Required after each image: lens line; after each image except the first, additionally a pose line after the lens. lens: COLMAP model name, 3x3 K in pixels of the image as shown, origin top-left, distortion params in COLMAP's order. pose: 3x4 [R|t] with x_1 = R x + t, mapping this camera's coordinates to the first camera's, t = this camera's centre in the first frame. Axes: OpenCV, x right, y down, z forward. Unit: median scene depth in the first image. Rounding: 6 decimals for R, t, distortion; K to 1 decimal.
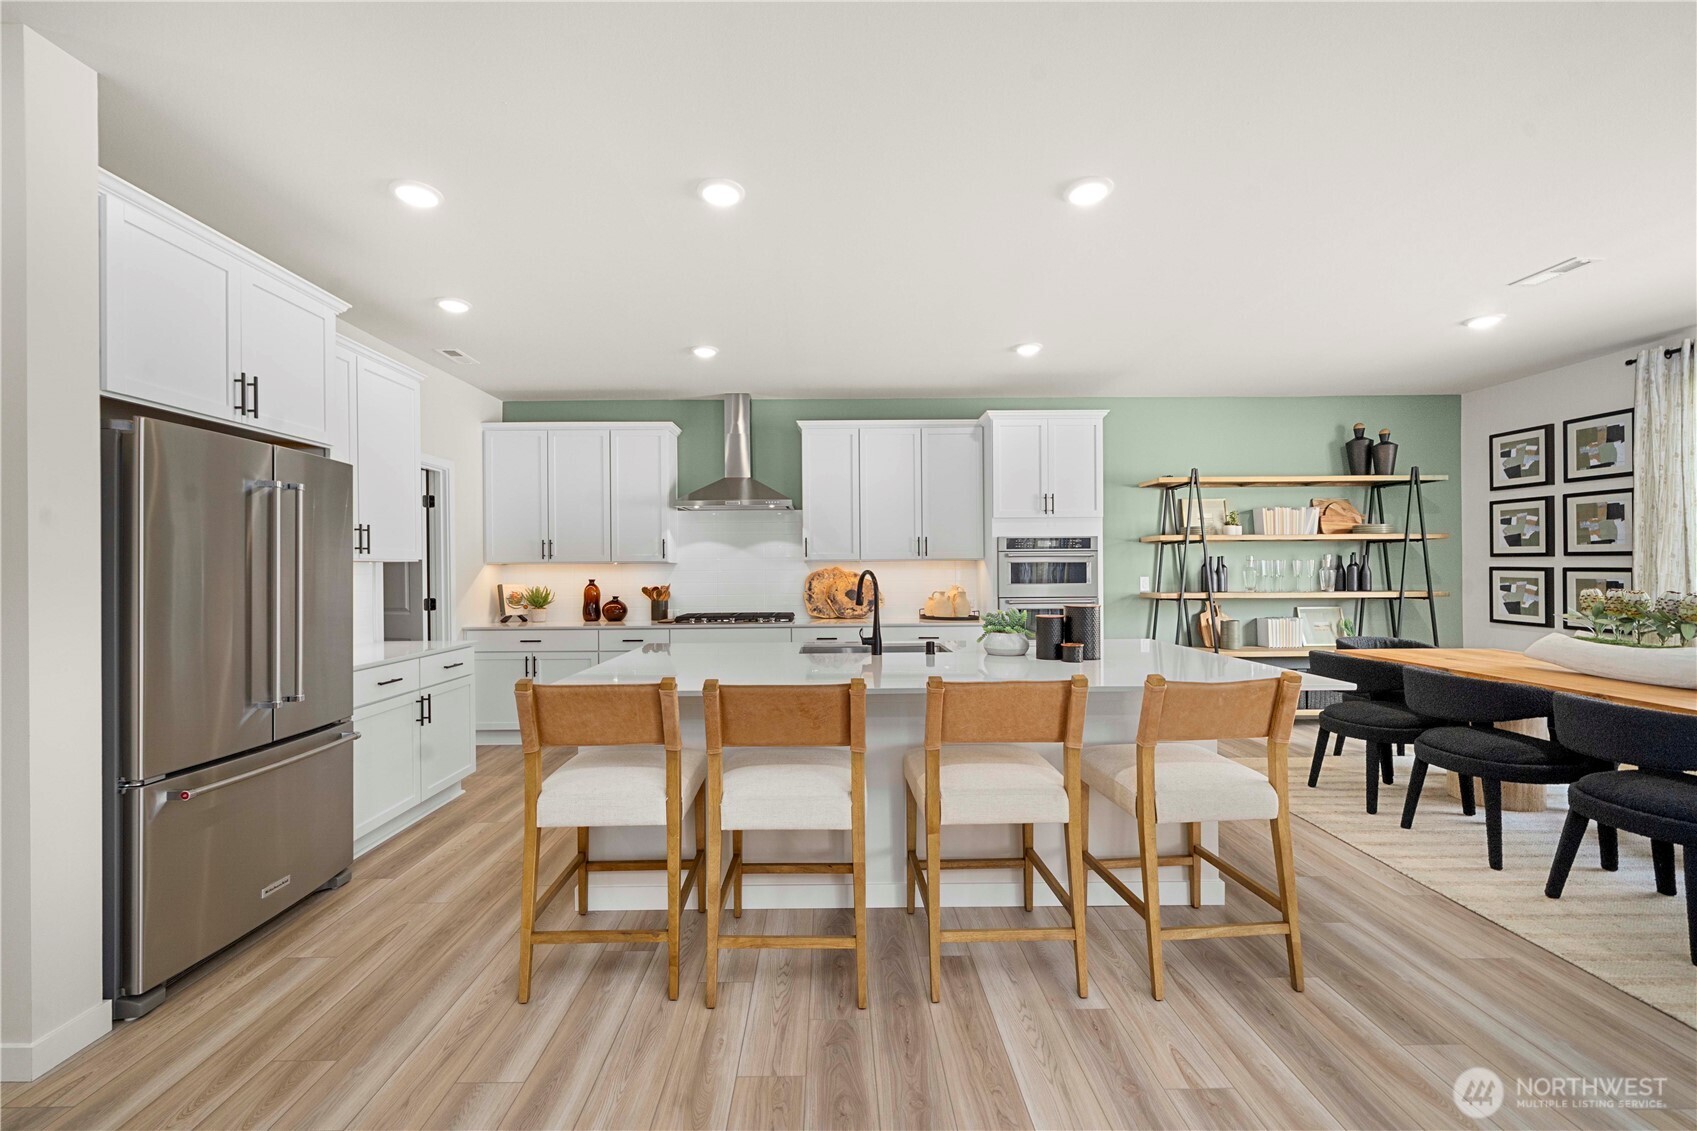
lens RADIAL K [[666.9, 0, 839.5], [0, 666.9, 568.1], [0, 0, 1]] dist [0.000267, -0.000005]
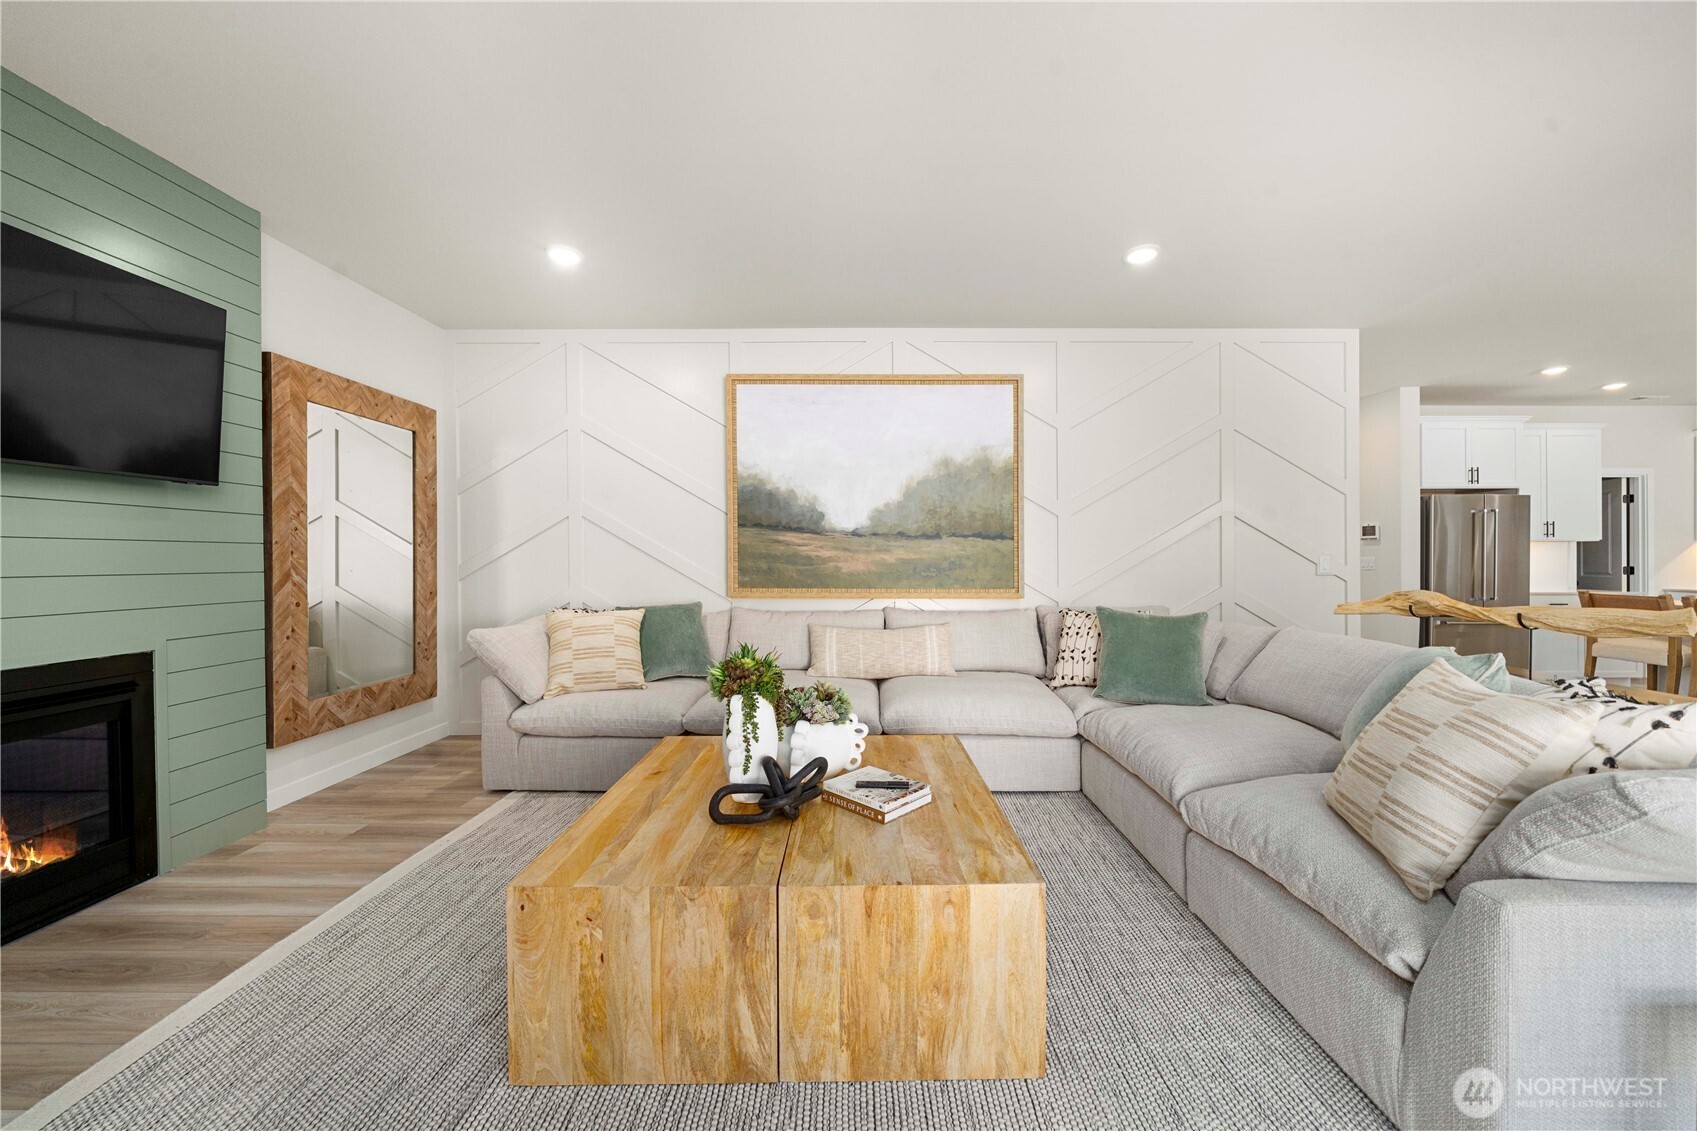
lens RADIAL K [[601.0, 0, 850.0], [0, 601.0, 563.2], [0, 0, 1]] dist [-0.002576, 0.000025]
pose [[-0.017062, 0.016177, -0.999724, 0.641626], [0.003092, 0.999865, 0.016126, 0.011978], [0.999850, -0.002816, -0.017110, -0.595704]]
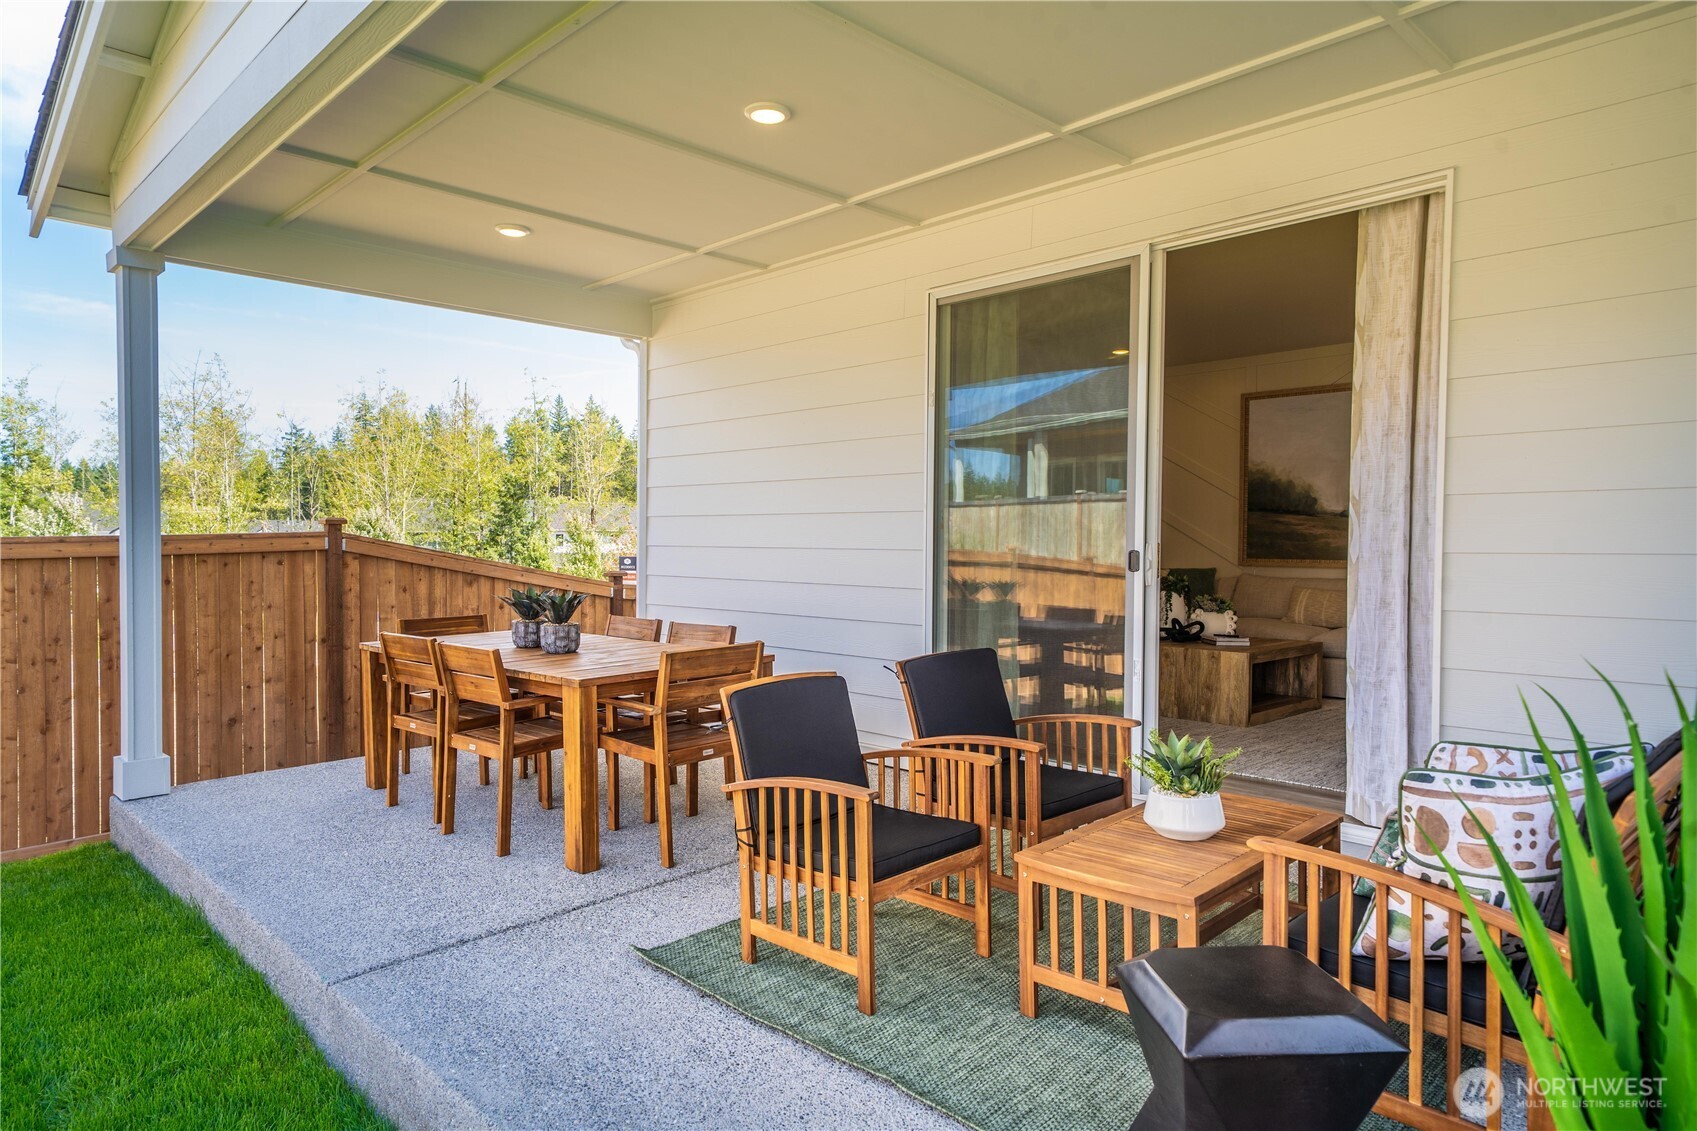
lens RADIAL K [[1089.2, 0, 834.9], [0, 1089.2, 575.7], [0, 0, 1]] dist [0.006819, -0.000109]
pose [[-0.717198, 0.020126, -0.696578, 1.616005], [-0.001555, 0.999534, 0.030480, 0.030288], [0.696867, 0.022943, -0.716833, 0.065047]]
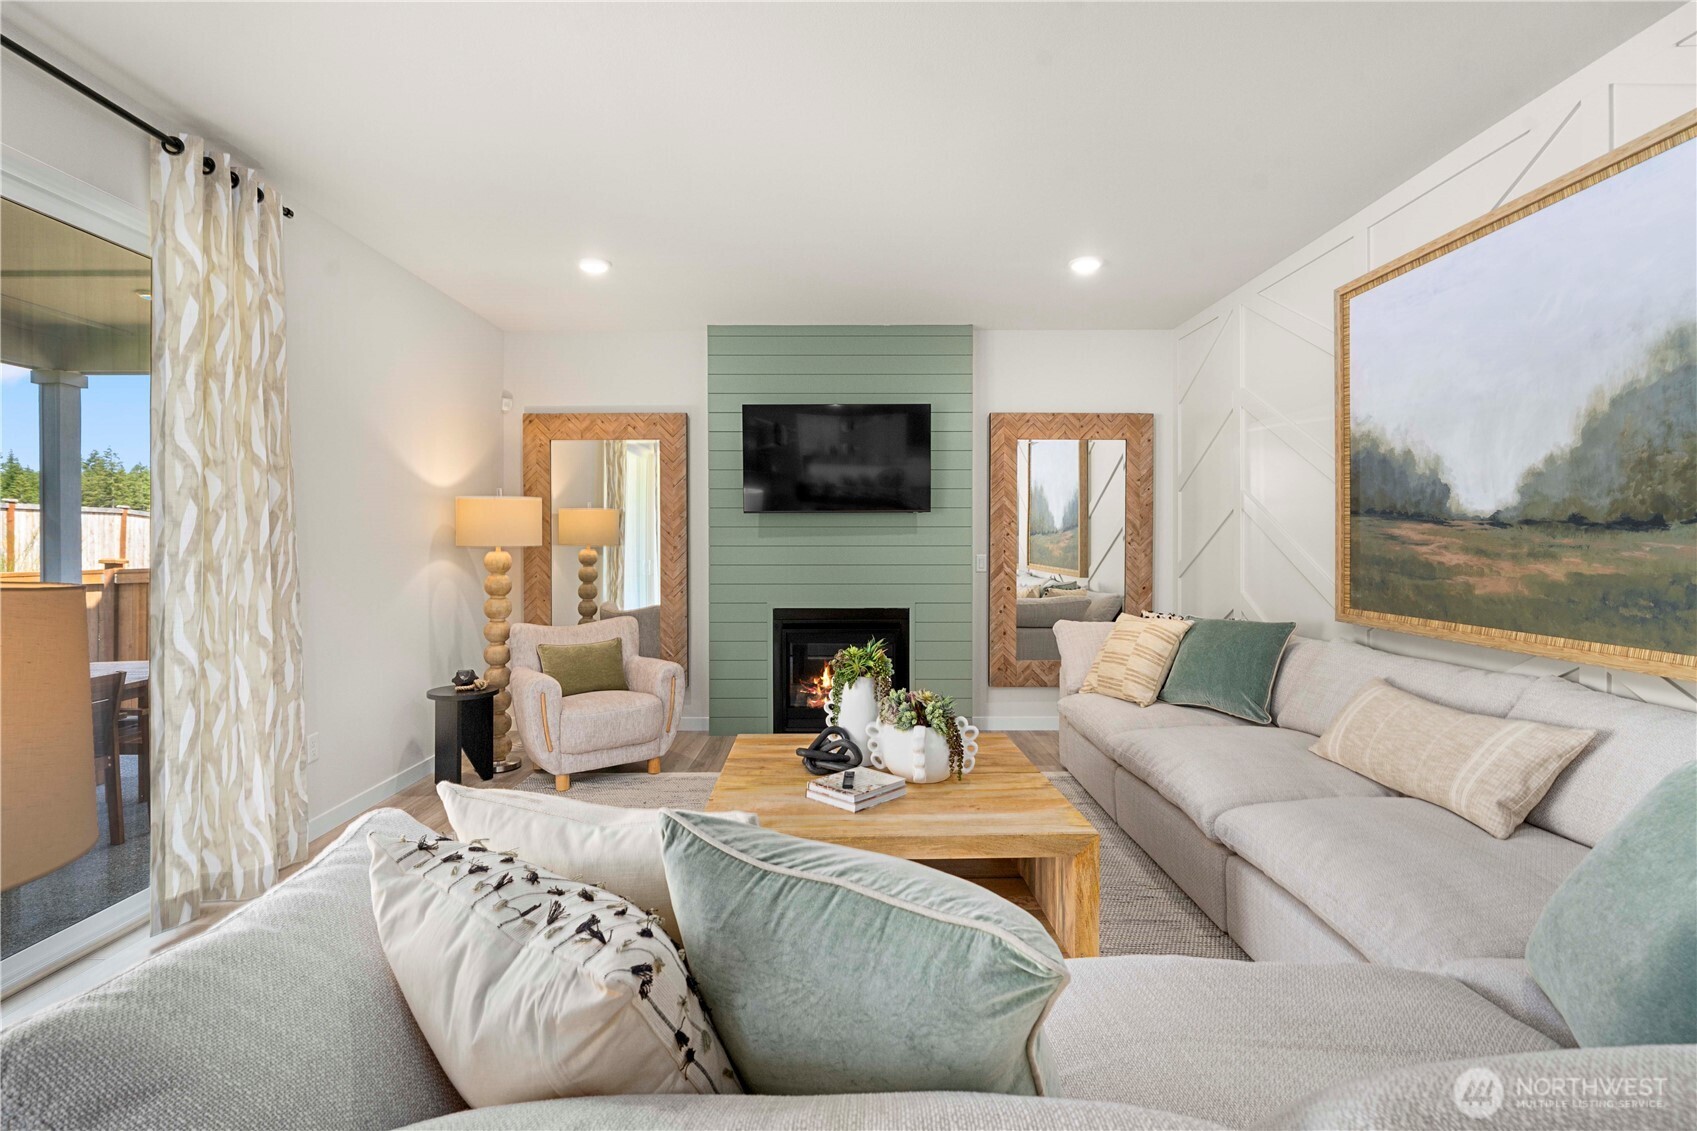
lens RADIAL K [[808.4, 0, 846.3], [0, 808.4, 550.5], [0, 0, 1]] dist [-0.000088, -0.001026]
pose [[-0.999953, 0.009250, 0.002940, 0.294289], [0.009276, 0.999915, 0.009157, -0.003336], [-0.002855, 0.009183, -0.999954, -0.067502]]
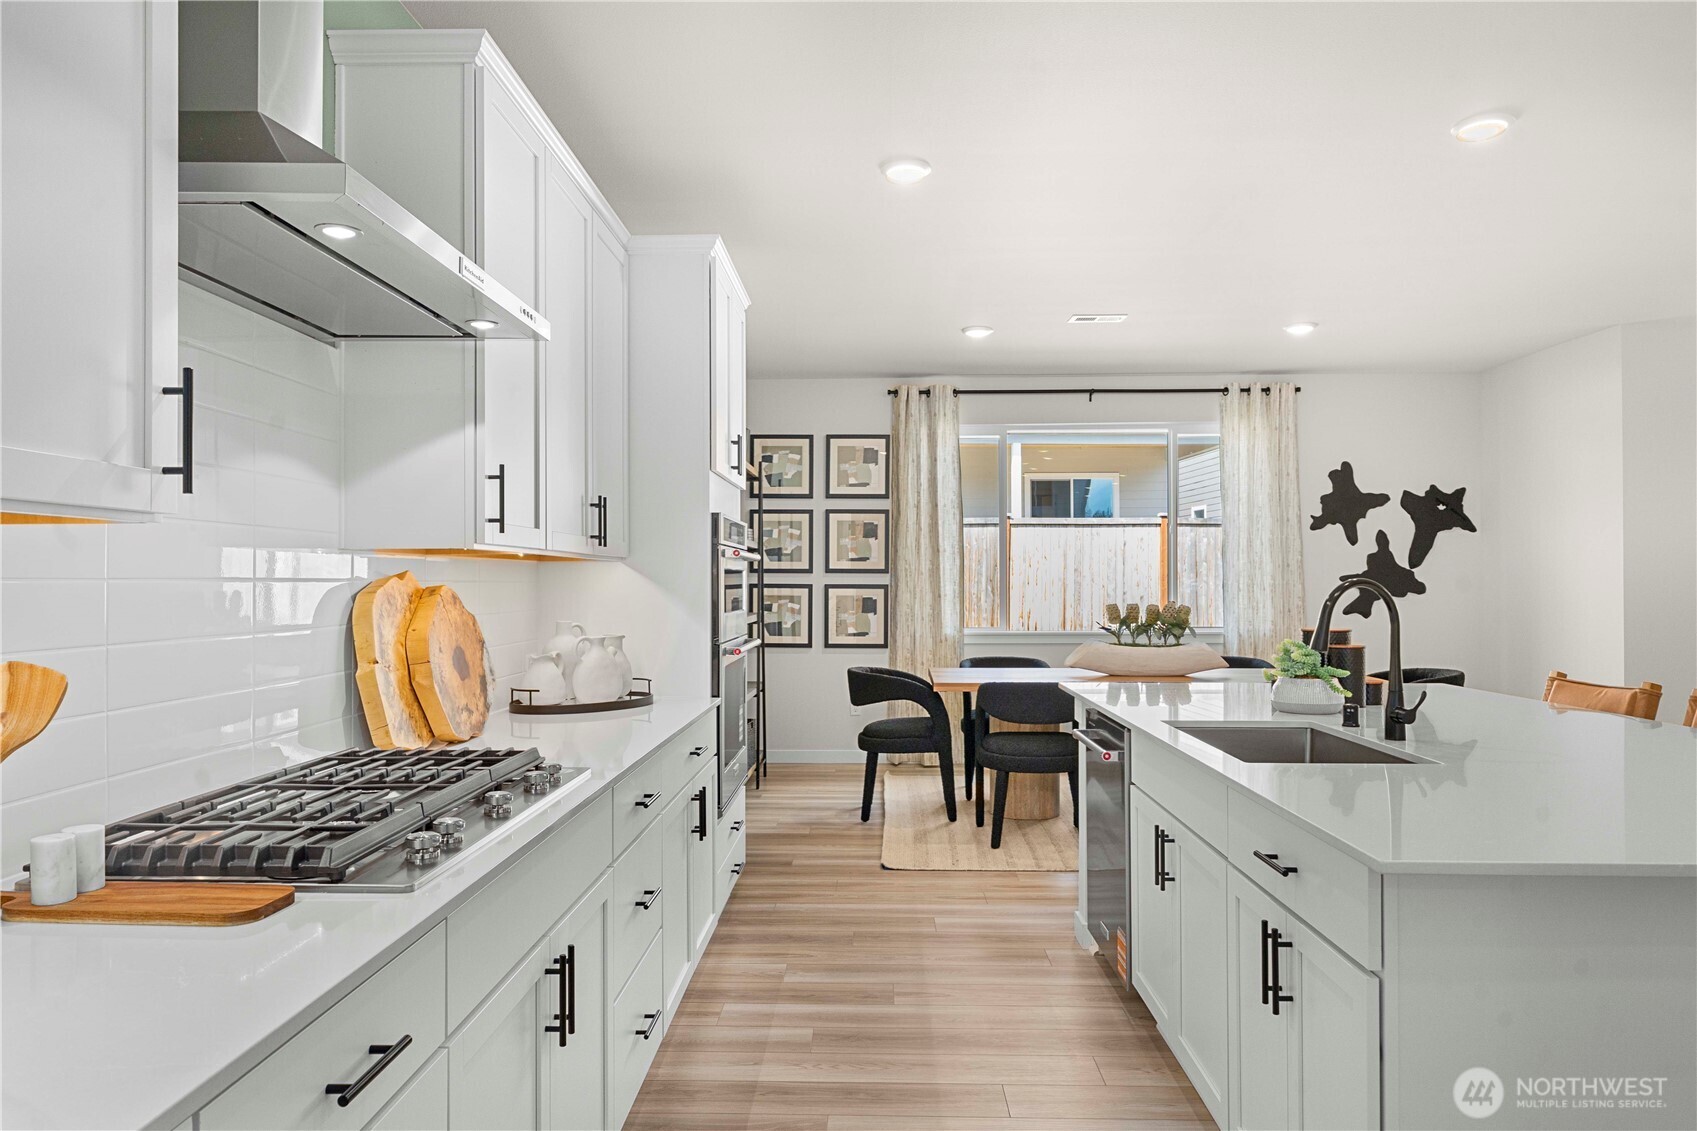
lens RADIAL K [[1092.2, 0, 854.9], [0, 1092.2, 579.4], [0, 0, 1]] dist [-0.000893, 0.000118]
pose [[0.054071, 0.012652, 0.998457, -0.470088], [0.001334, 0.999918, -0.012743, 0.011073], [-0.998536, 0.002021, 0.054050, 0.808888]]
